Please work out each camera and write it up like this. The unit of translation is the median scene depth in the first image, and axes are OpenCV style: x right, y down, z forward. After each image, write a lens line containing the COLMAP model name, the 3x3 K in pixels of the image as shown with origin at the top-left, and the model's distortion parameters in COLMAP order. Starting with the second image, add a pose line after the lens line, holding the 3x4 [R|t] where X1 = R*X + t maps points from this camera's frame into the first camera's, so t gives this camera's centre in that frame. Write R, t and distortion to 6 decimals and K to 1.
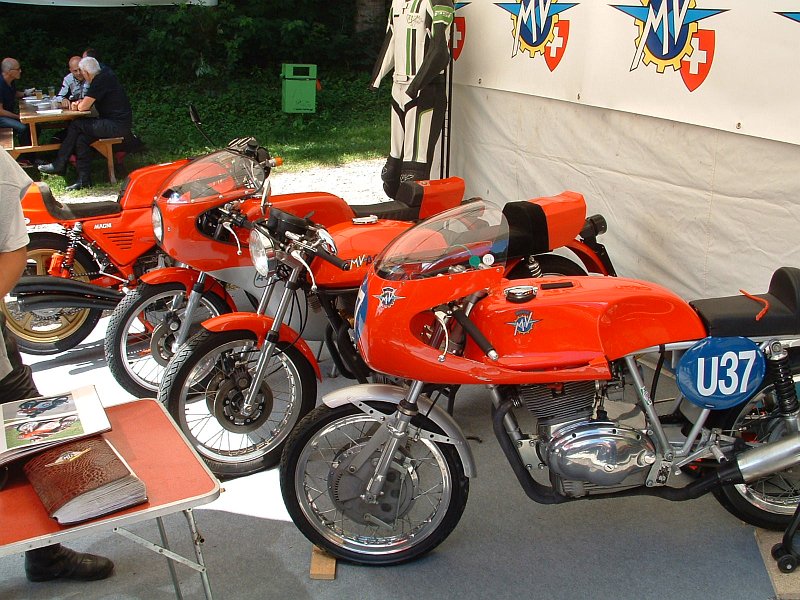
lens RADIAL K [[1012.9, 0, 400.0], [0, 1012.9, 300.0], [0, 0, 1]] dist [-0.253261, 0.363685]
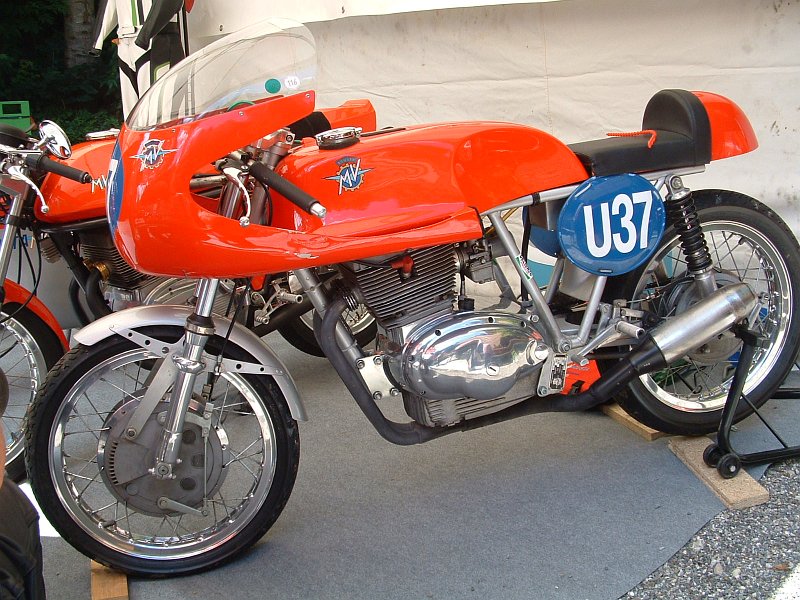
lens RADIAL K [[1012.9, 0, 400.0], [0, 1012.9, 300.0], [0, 0, 1]] dist [-0.253261, 0.363685]
pose [[0.958934, -0.128232, 0.252987, -0.031577], [0.144626, 0.988359, -0.047226, 0.138354], [-0.243986, 0.081875, 0.966316, 0.296066]]
